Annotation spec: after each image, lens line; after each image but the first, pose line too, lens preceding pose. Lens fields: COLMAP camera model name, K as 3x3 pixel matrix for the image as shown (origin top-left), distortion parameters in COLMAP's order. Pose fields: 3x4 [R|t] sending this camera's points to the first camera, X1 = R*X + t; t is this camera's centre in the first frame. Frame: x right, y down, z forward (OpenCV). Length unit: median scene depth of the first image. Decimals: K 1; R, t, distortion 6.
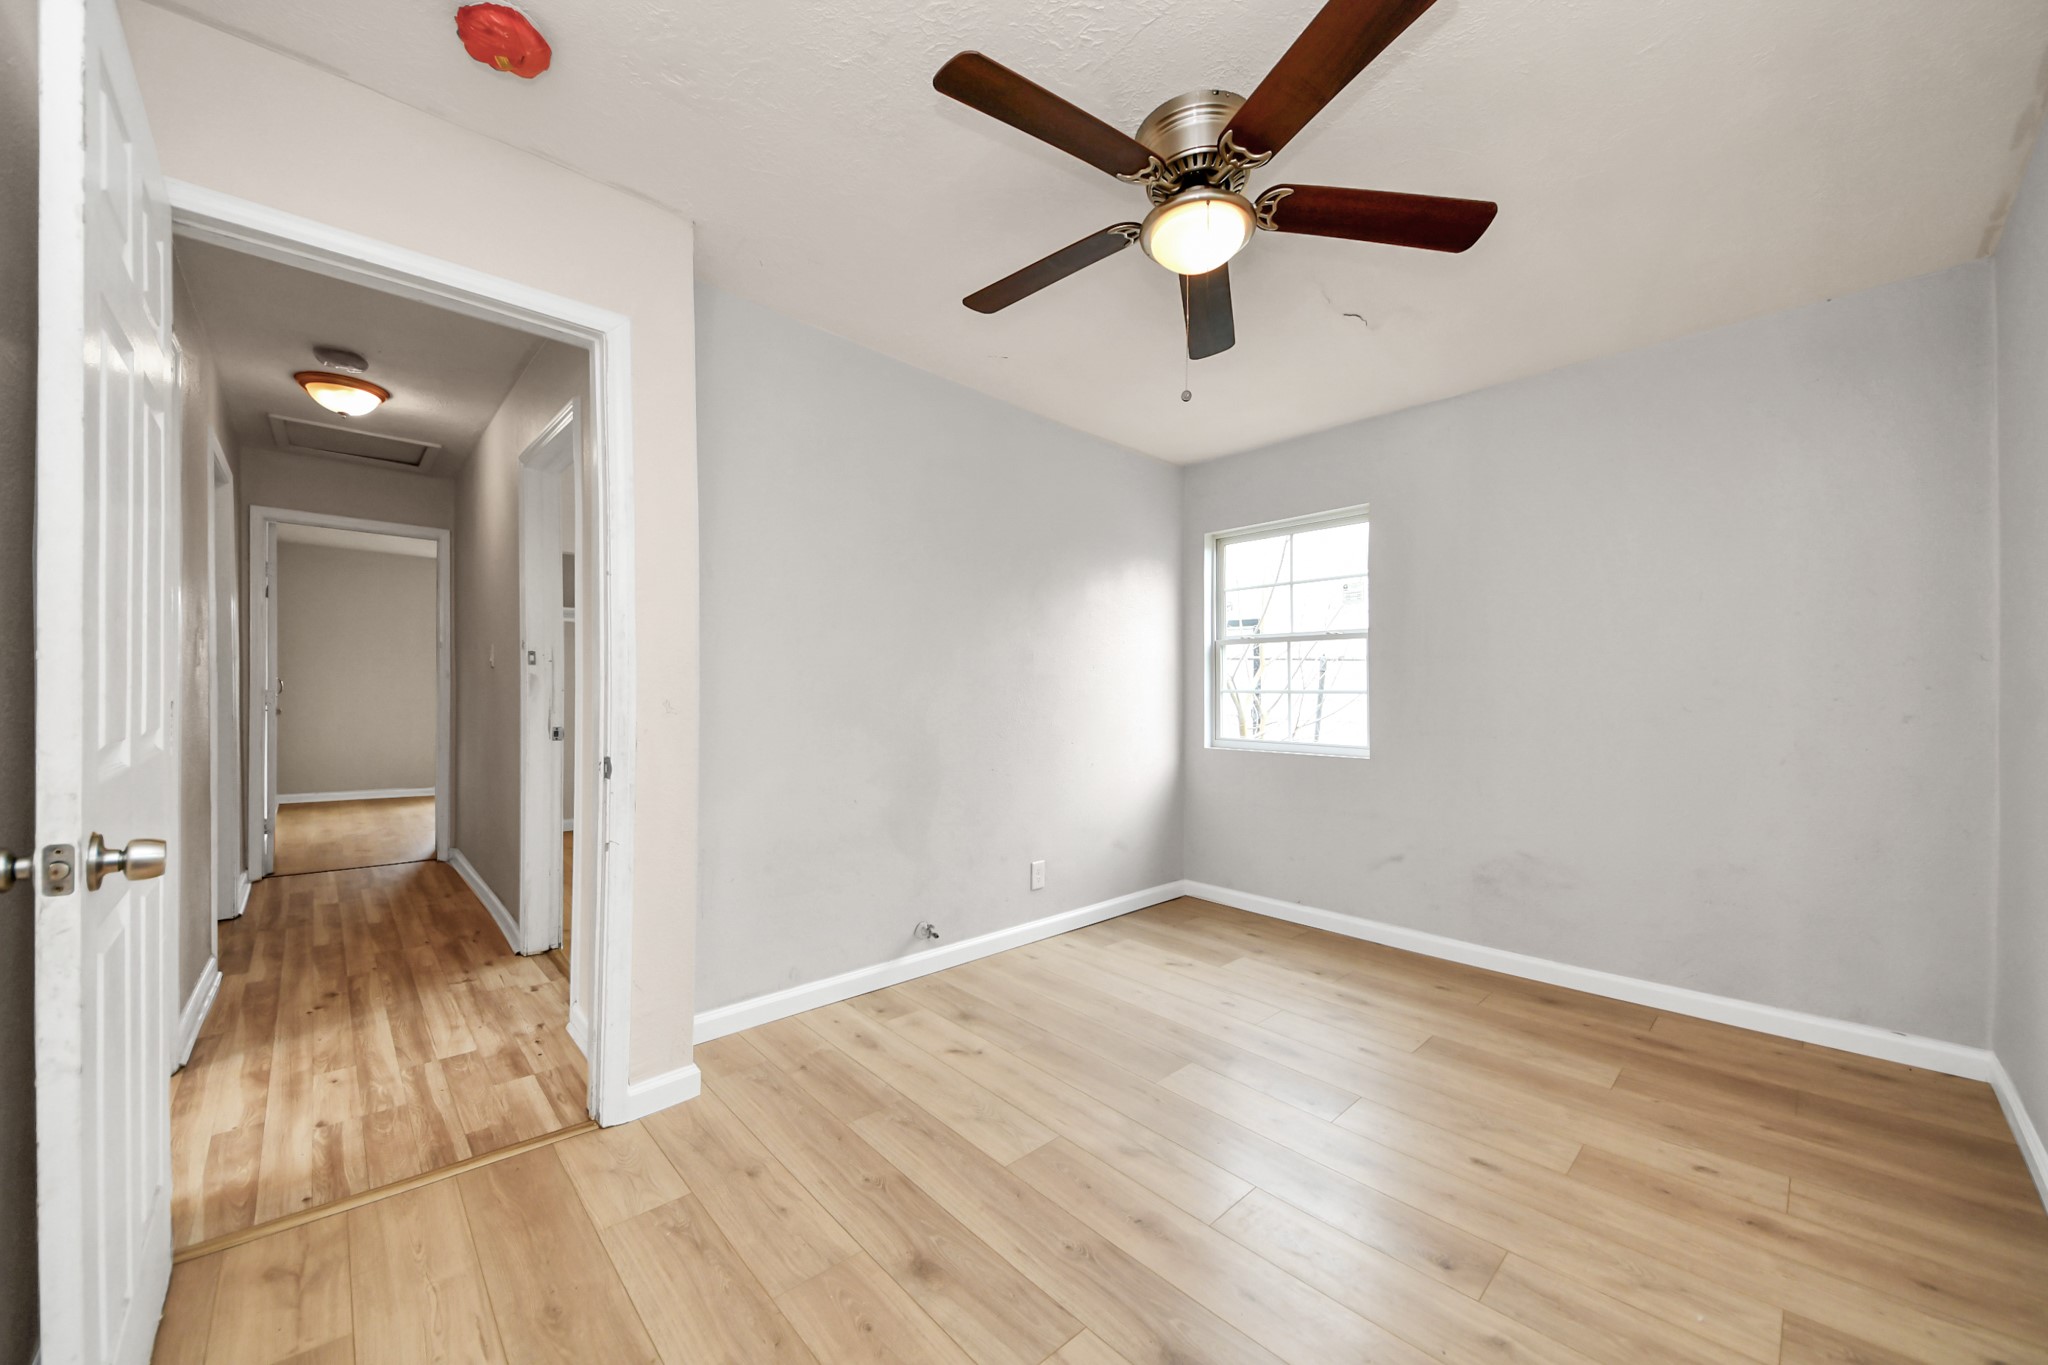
lens RADIAL K [[720.8, 0, 1011.5], [0, 720.8, 677.1], [0, 0, 1]] dist [0.024415, -0.017540]
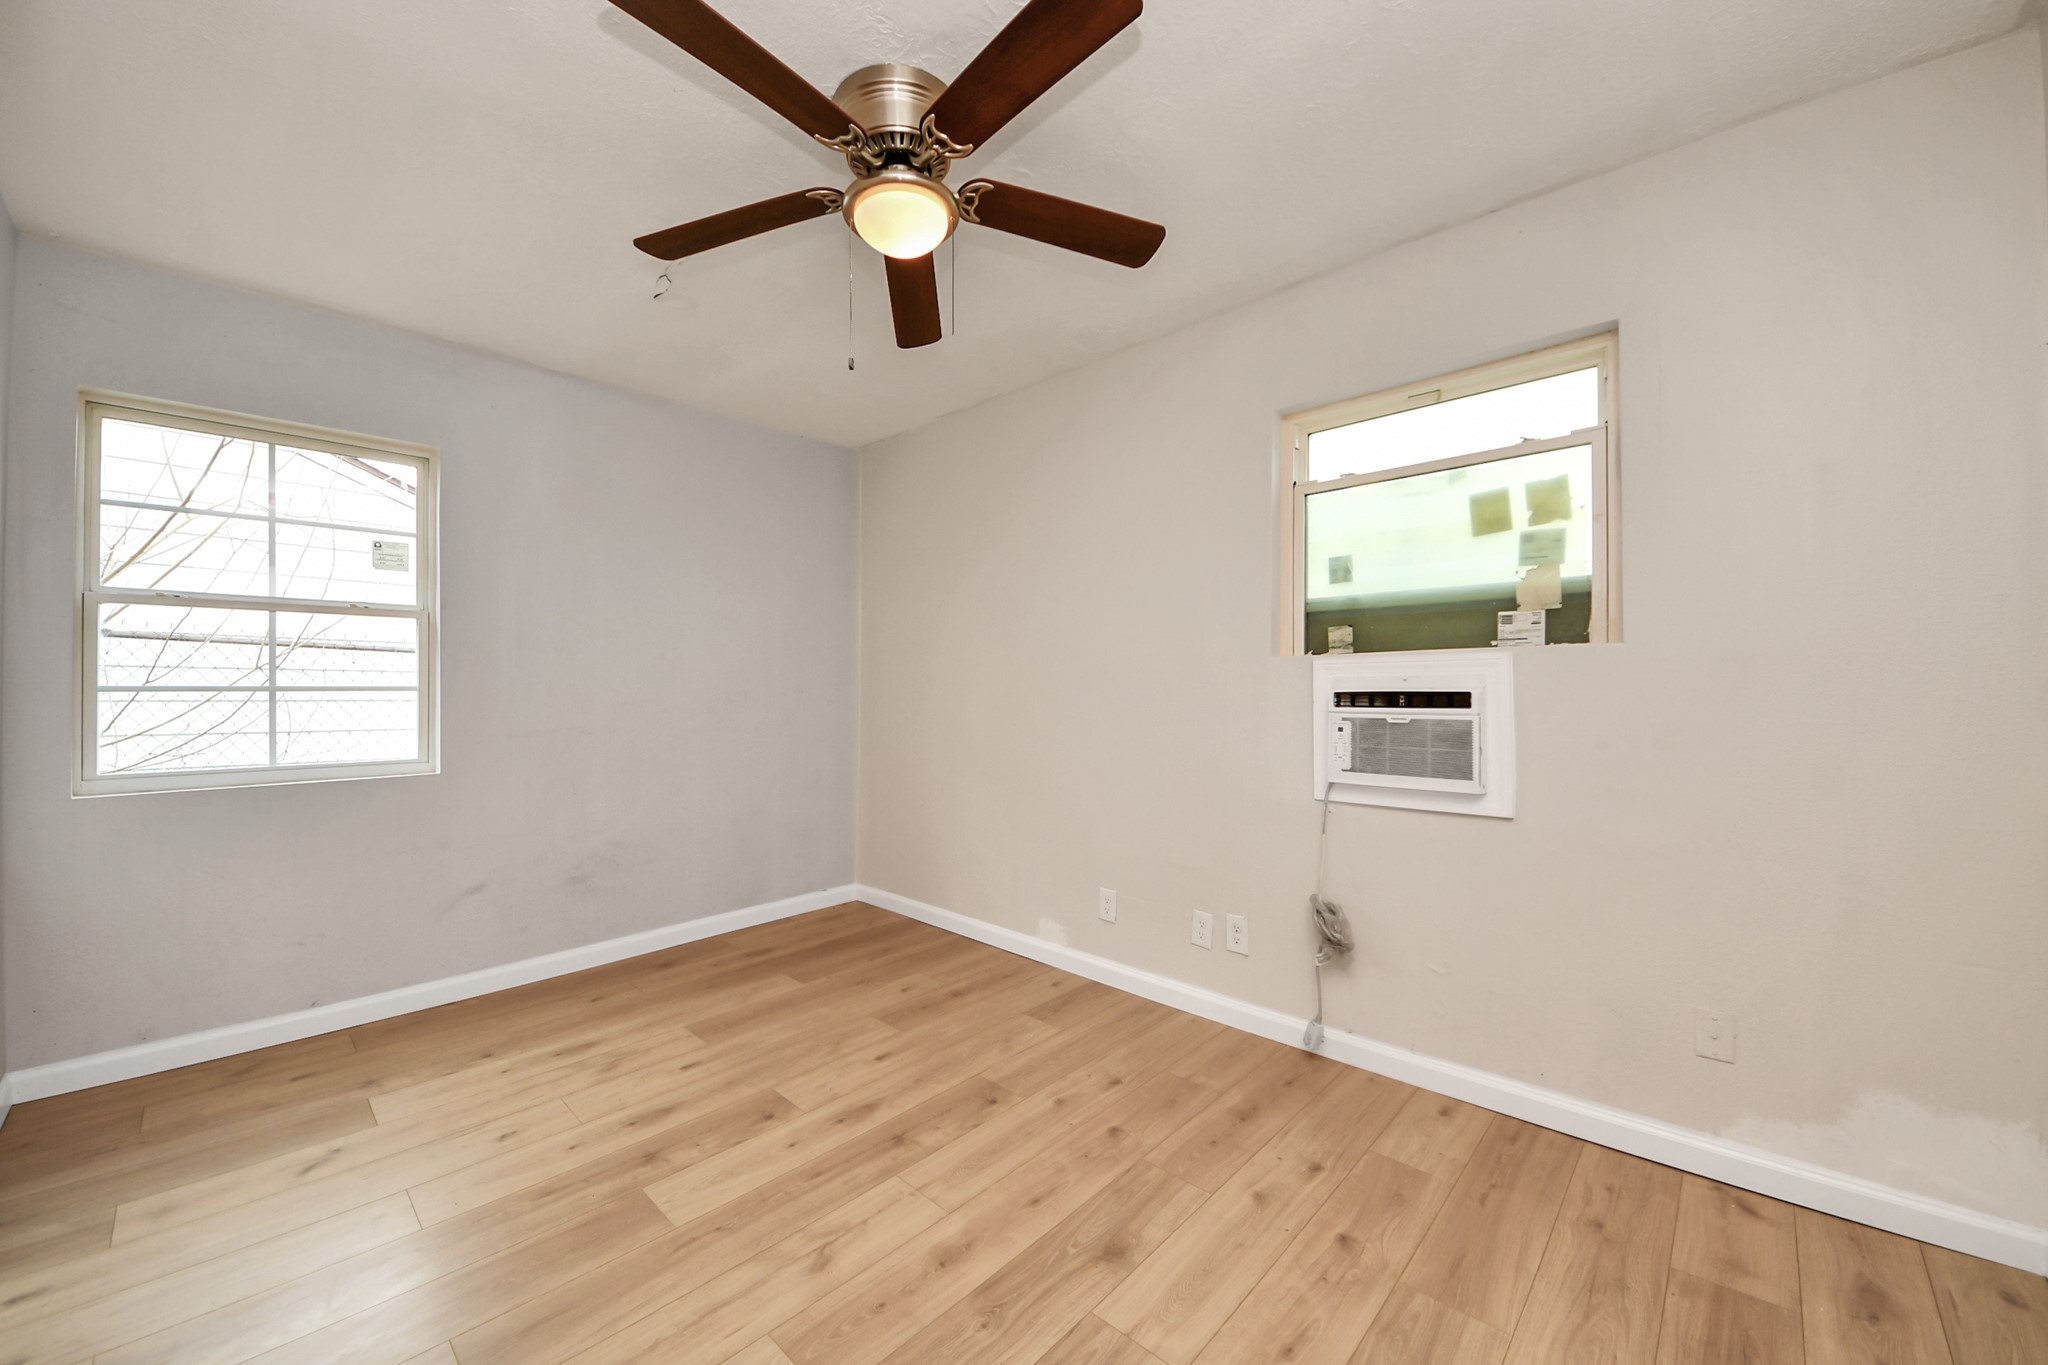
lens RADIAL K [[760.3, 0, 990.5], [0, 760.3, 692.0], [0, 0, 1]] dist [0.042544, -0.027438]
pose [[-0.027423, -0.019590, 0.999432, -0.668500], [-0.020060, 0.999617, 0.019043, -0.010298], [-0.999423, -0.019526, -0.027806, 0.807272]]
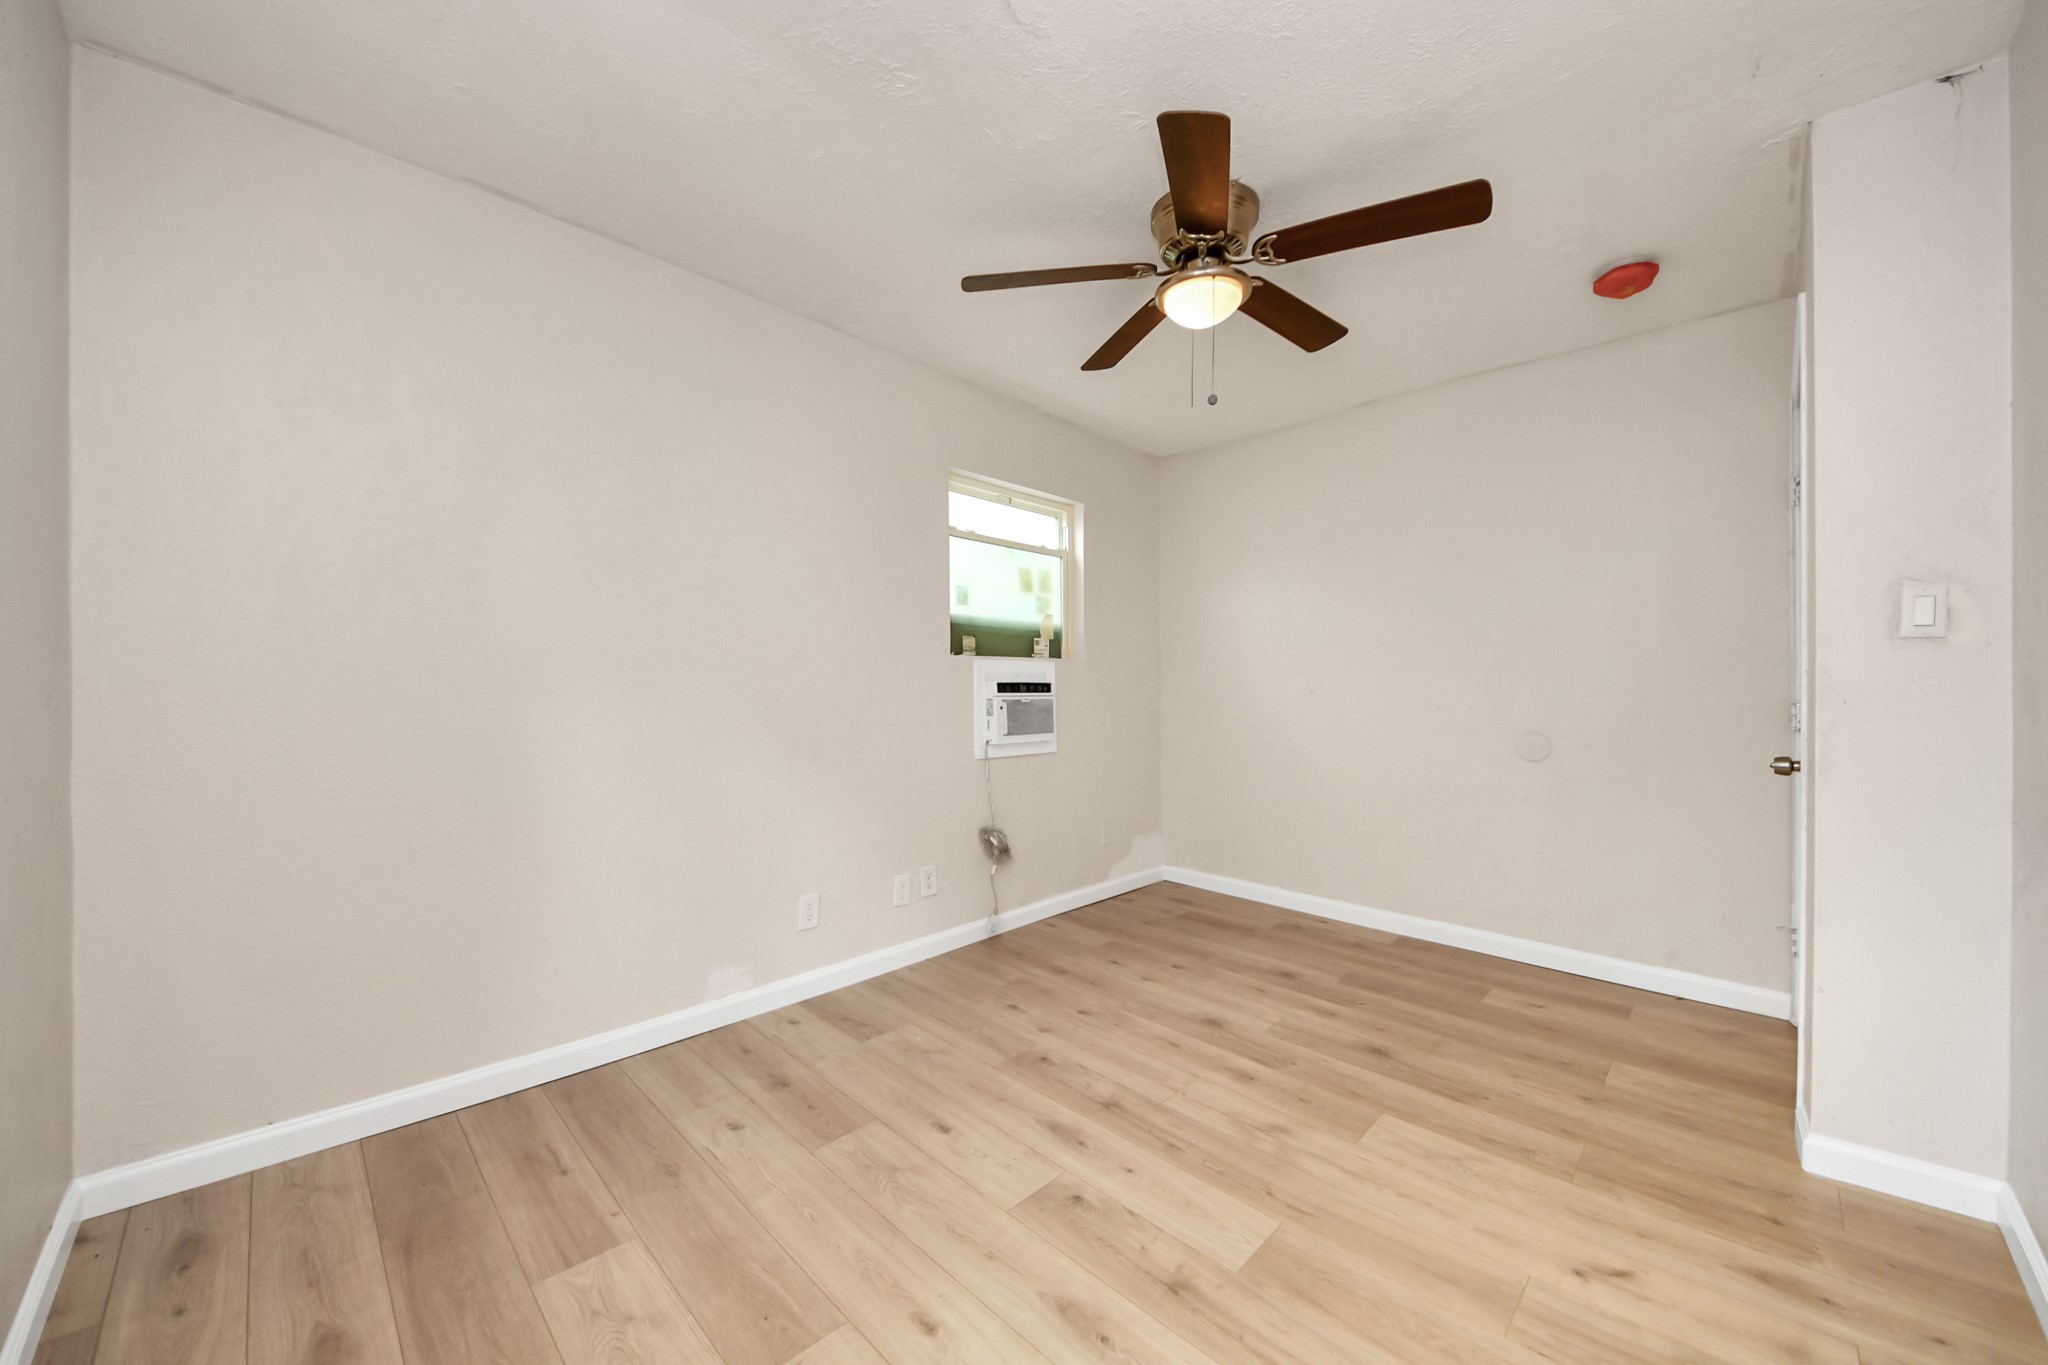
lens RADIAL K [[787.5, 0, 996.1], [0, 787.5, 684.0], [0, 0, 1]] dist [0.038077, -0.031461]
pose [[-0.999116, -0.017130, -0.038387, 0.589305], [-0.015924, 0.999377, -0.031490, 0.061942], [0.038902, -0.030850, -0.998767, 2.035678]]
